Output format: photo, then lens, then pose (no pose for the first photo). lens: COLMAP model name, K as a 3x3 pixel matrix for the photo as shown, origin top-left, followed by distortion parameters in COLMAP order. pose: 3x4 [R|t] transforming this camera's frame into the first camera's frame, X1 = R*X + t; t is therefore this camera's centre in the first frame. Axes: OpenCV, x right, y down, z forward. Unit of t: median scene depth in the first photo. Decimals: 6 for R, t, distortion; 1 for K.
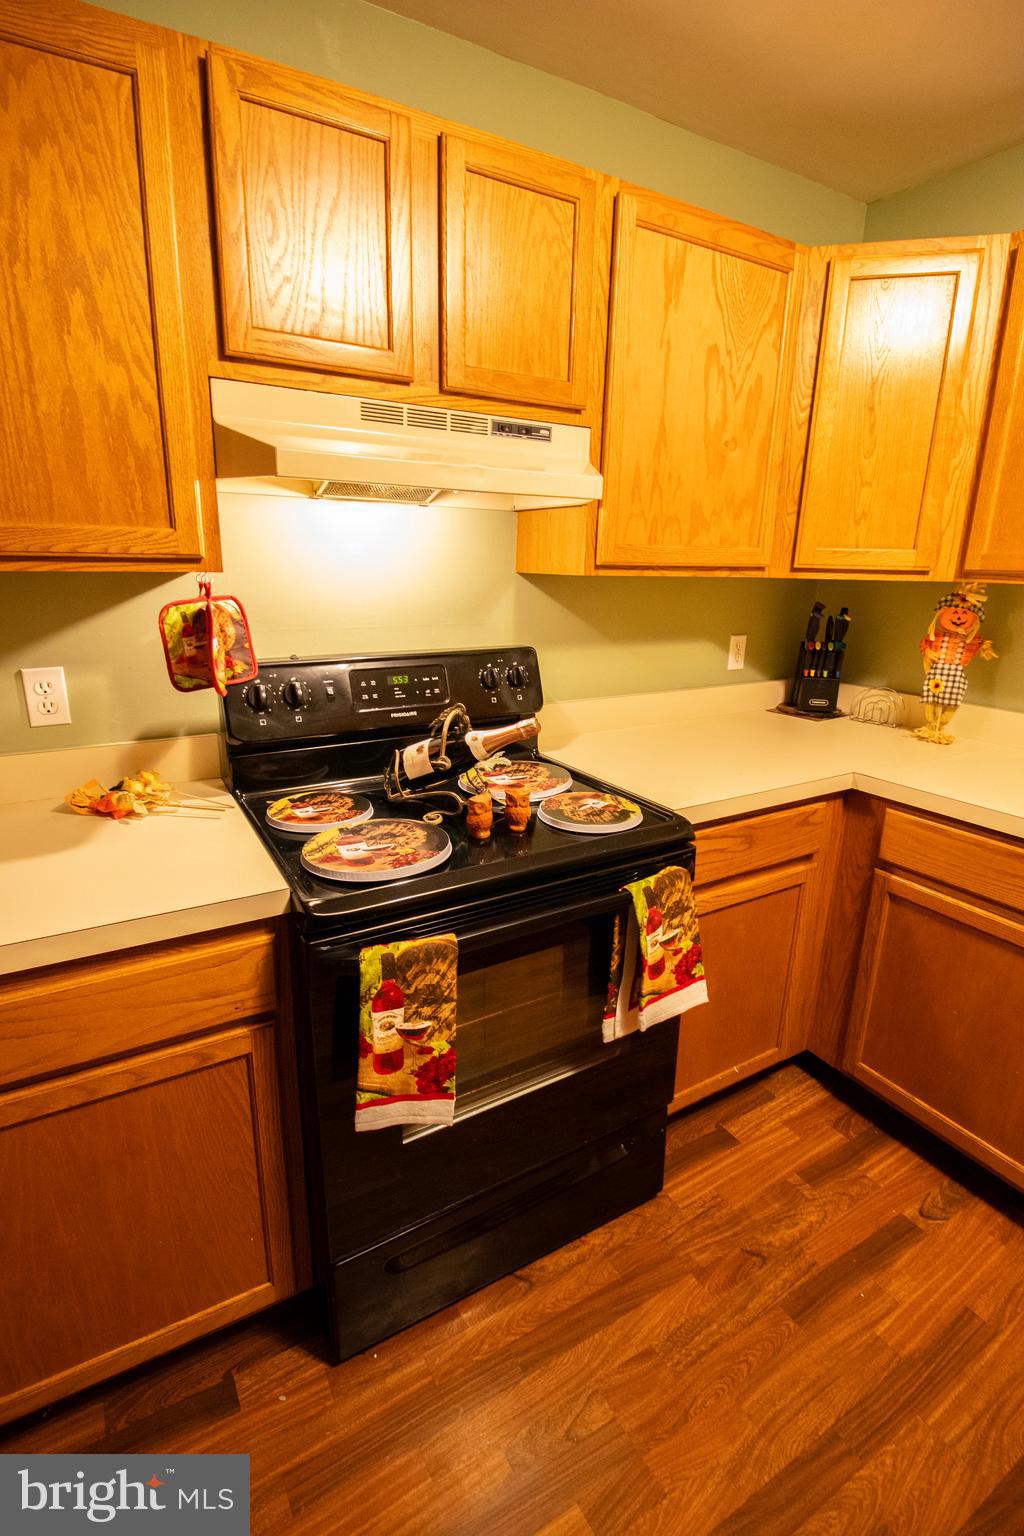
lens RADIAL K [[707.1, 0, 499.6], [0, 707.1, 759.3], [0, 0, 1]] dist [-0.002347, -0.012659]
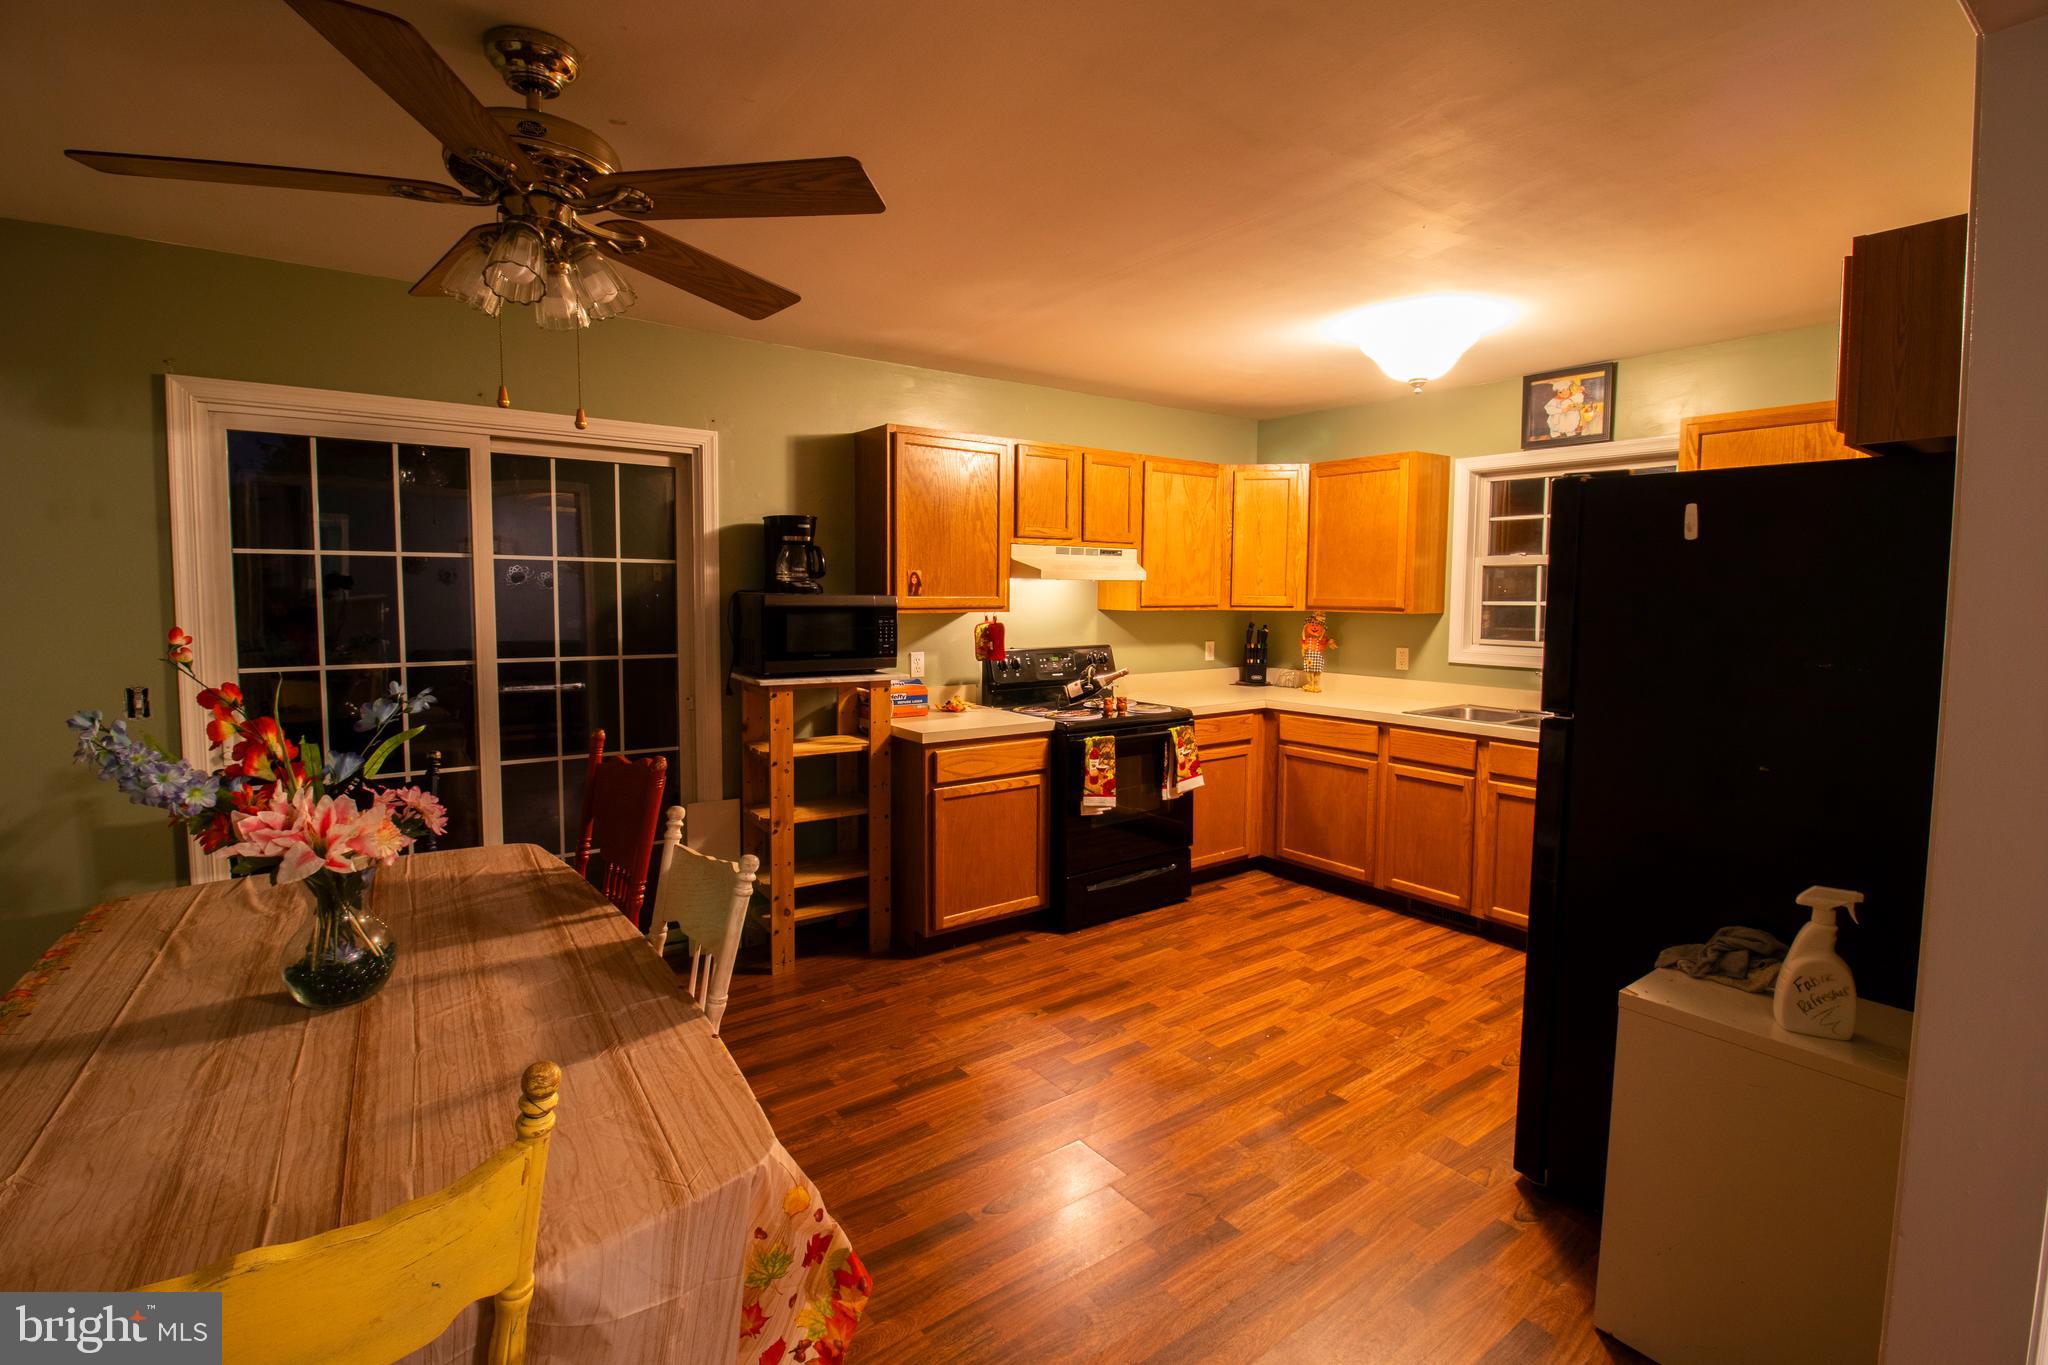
lens RADIAL K [[942.8, 0, 1033.9], [0, 942.8, 657.9], [0, 0, 1]] dist [-0.002347, -0.012659]
pose [[0.993172, -0.018338, 0.115208, -0.559358], [0.040294, 0.980712, -0.191262, 0.450674], [-0.109478, 0.194598, 0.974754, -1.872474]]
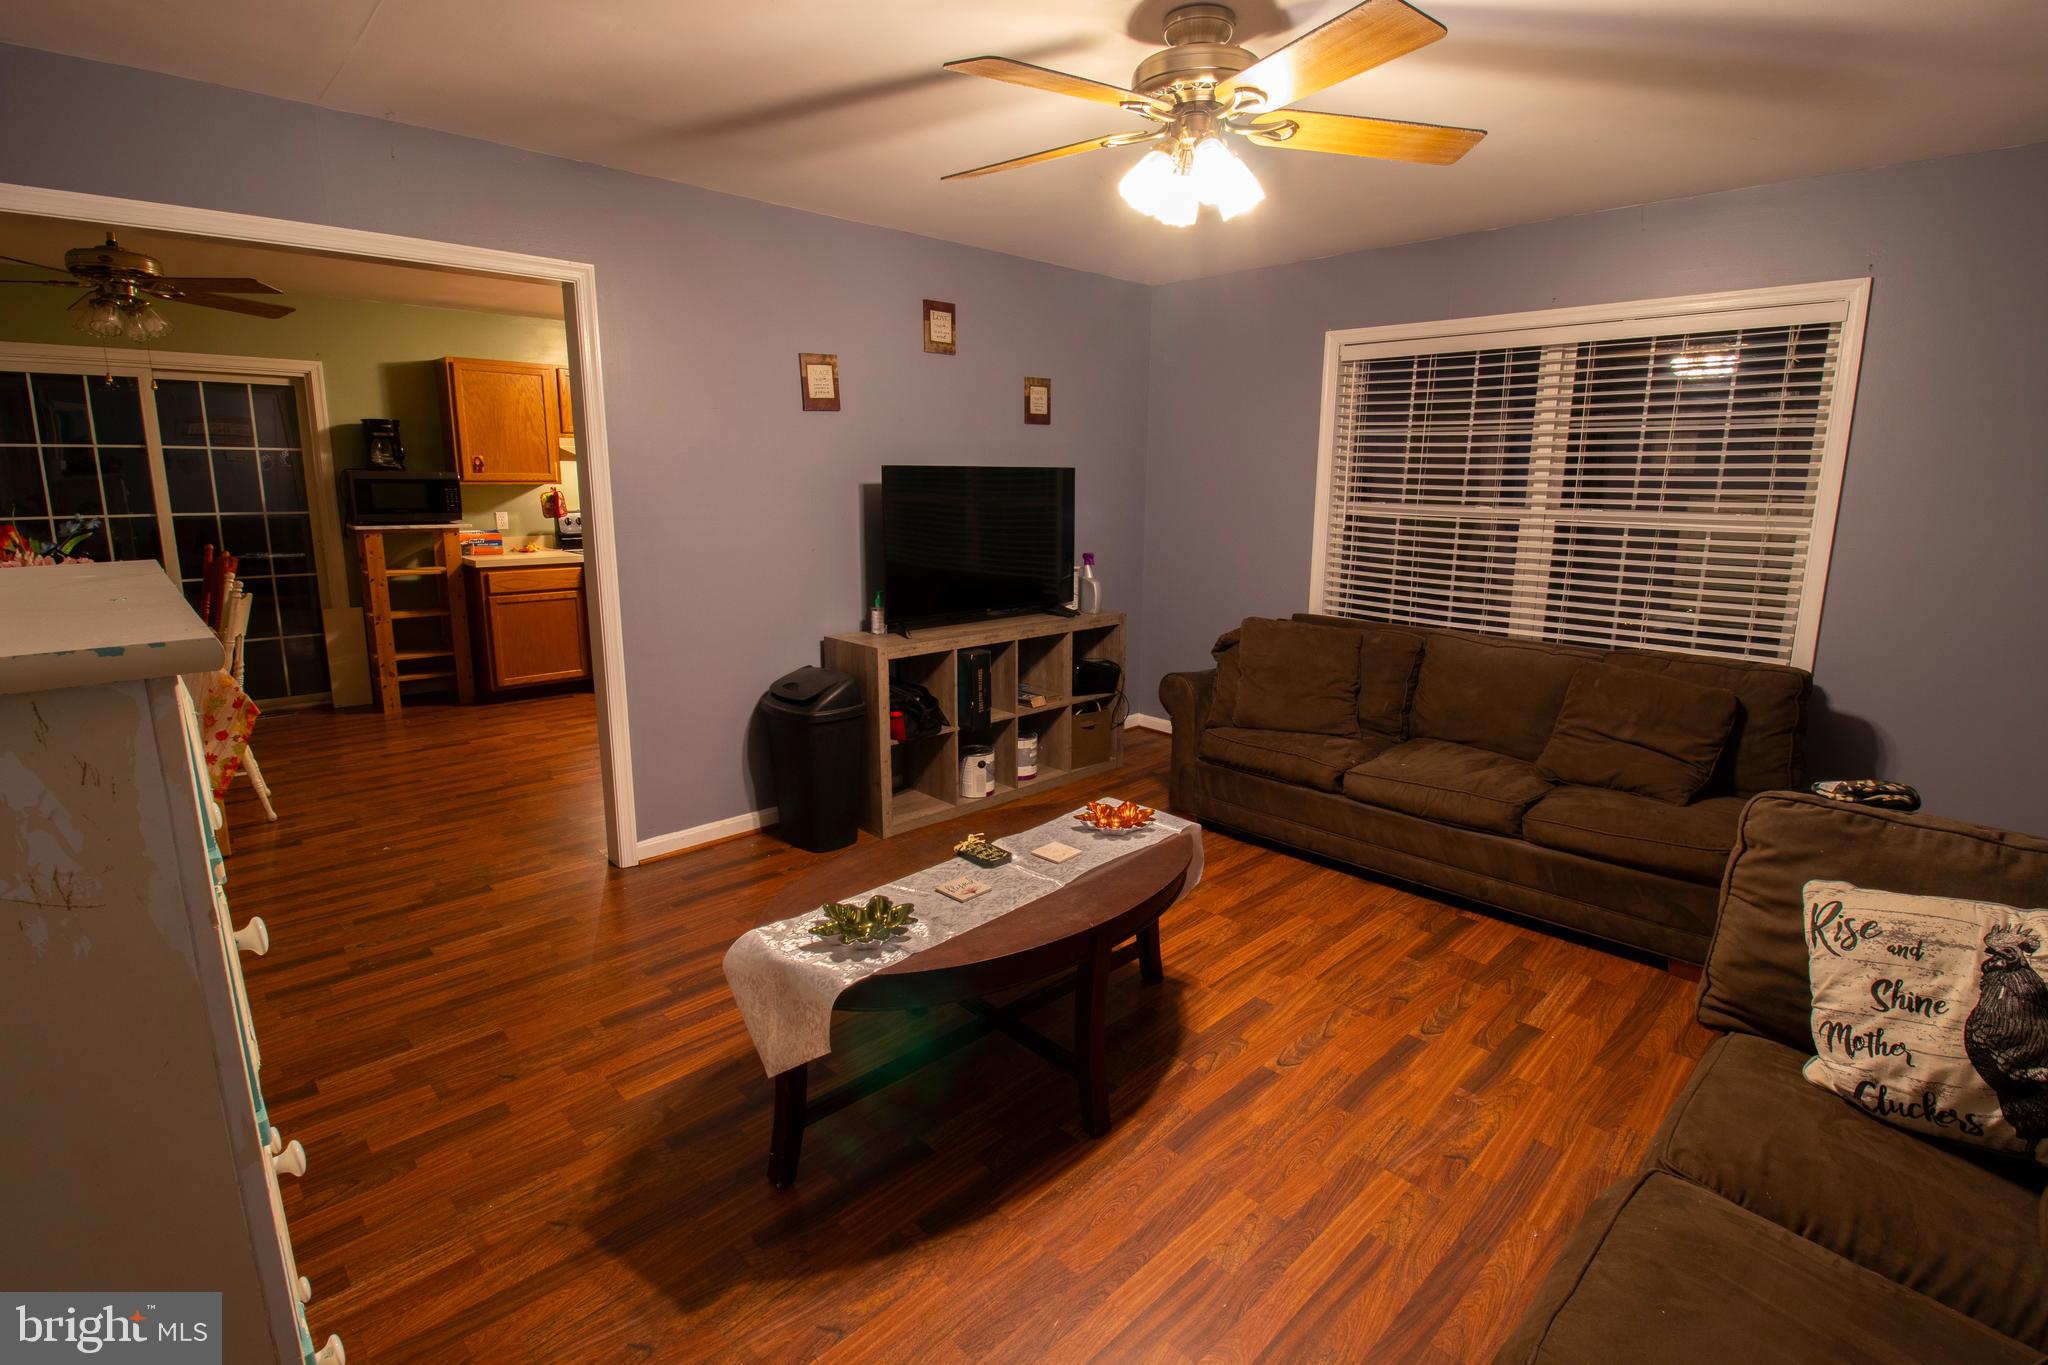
lens RADIAL K [[942.8, 0, 1023.2], [0, 942.8, 670.0], [0, 0, 1]] dist [-0.002347, -0.012659]
pose [[0.971165, -0.053208, 0.232393, 0.658948], [0.067721, 0.996192, -0.054916, 0.958793], [-0.228586, 0.069071, 0.971070, -3.602602]]
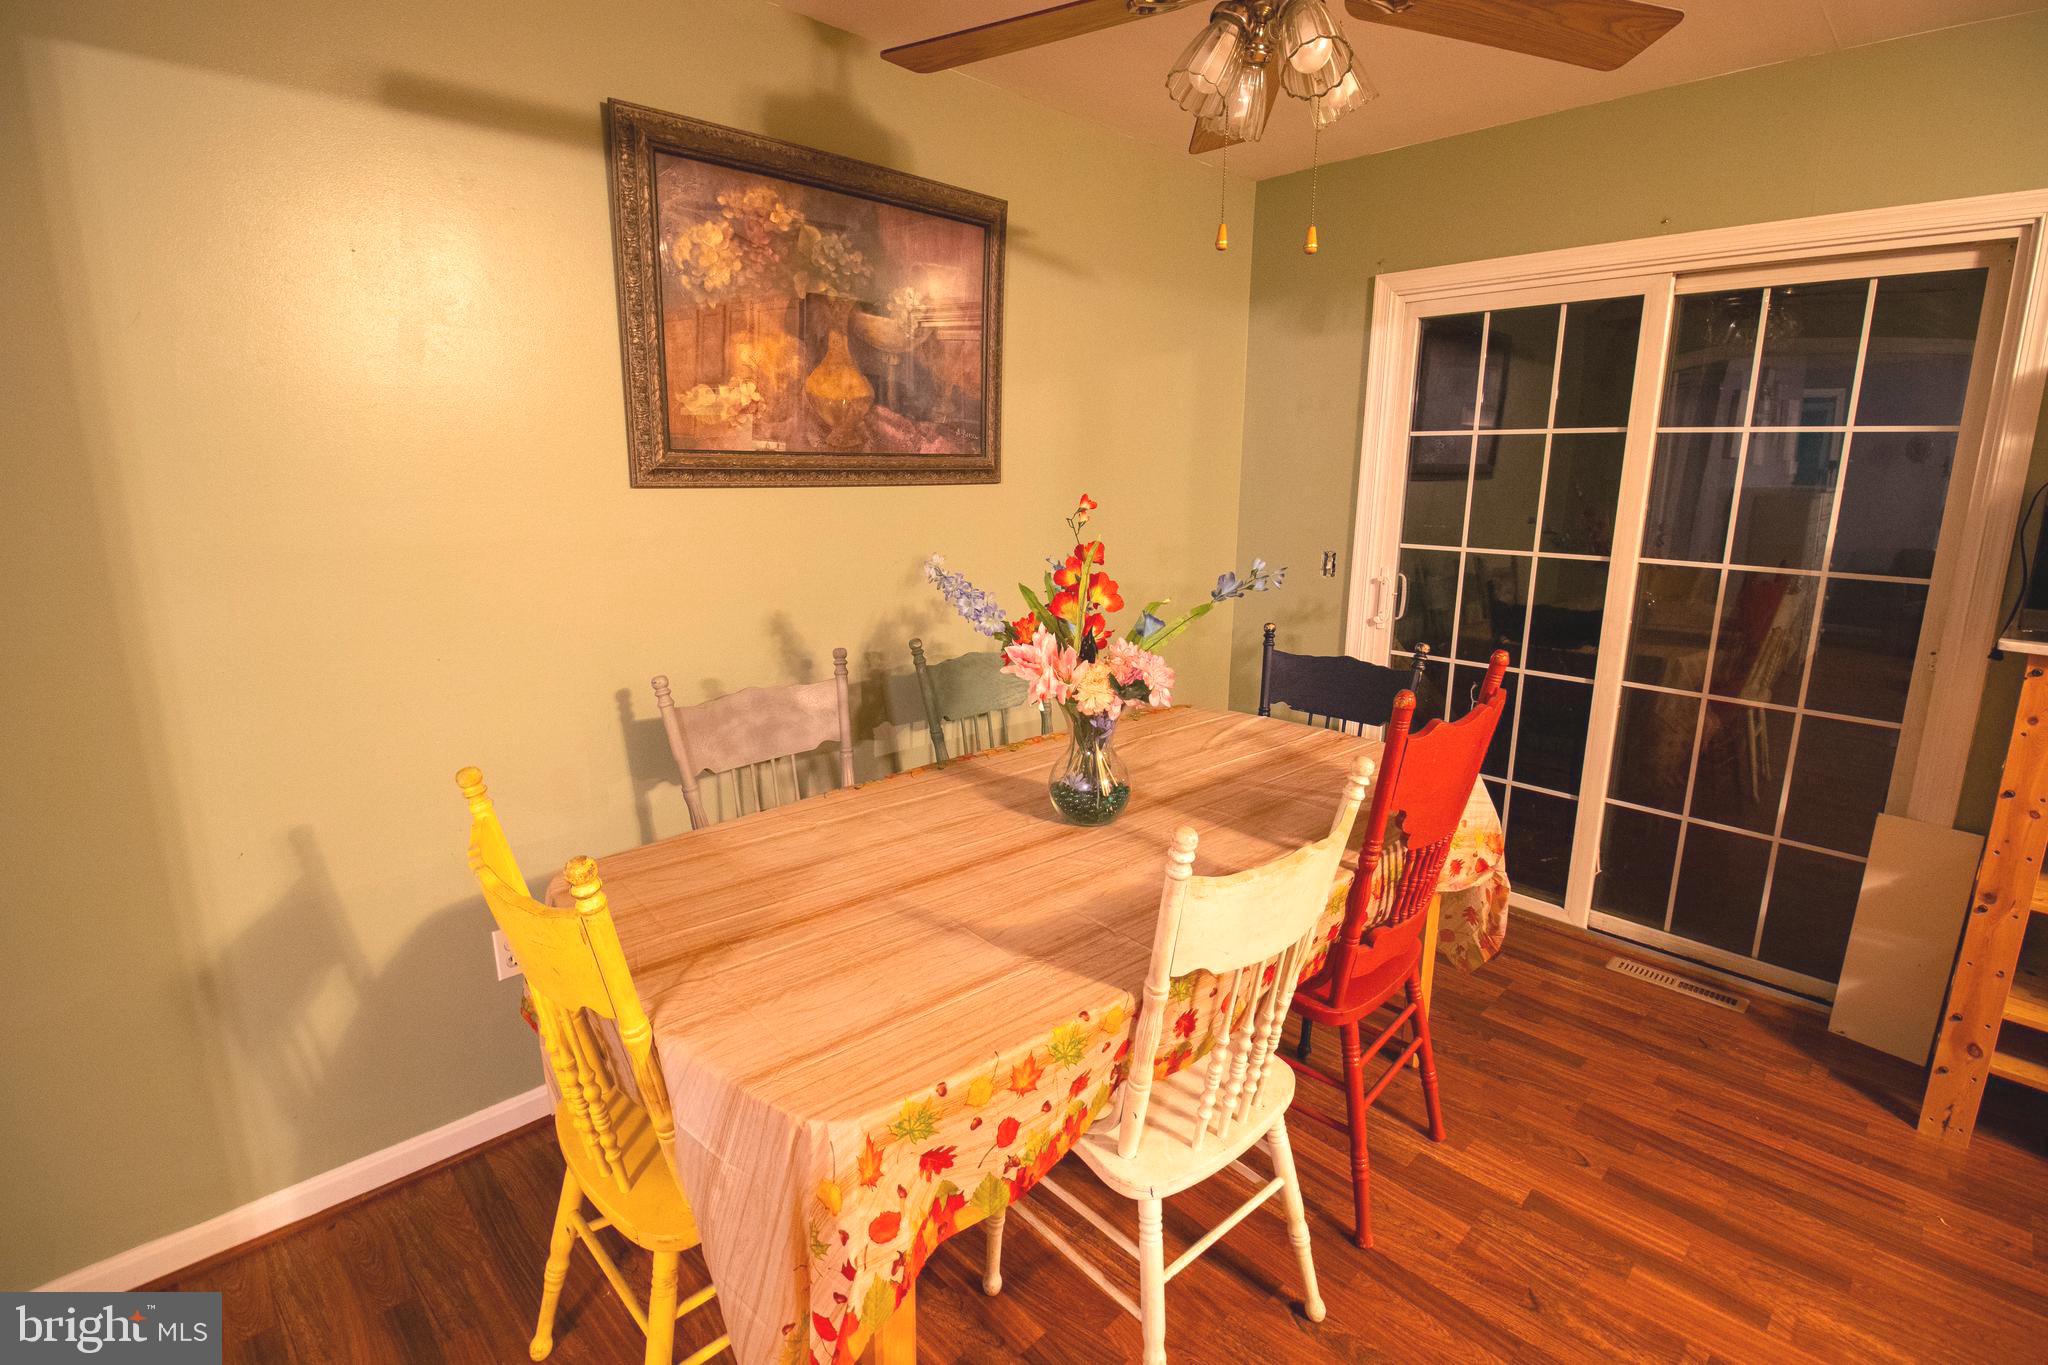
lens RADIAL K [[942.8, 0, 1034.2], [0, 942.8, 662.5], [0, 0, 1]] dist [-0.002347, -0.012659]
pose [[0.241765, 0.181335, -0.953240, -0.085729], [-0.261586, 0.958192, 0.115932, 0.269052], [0.934410, 0.221326, 0.279092, -1.132249]]
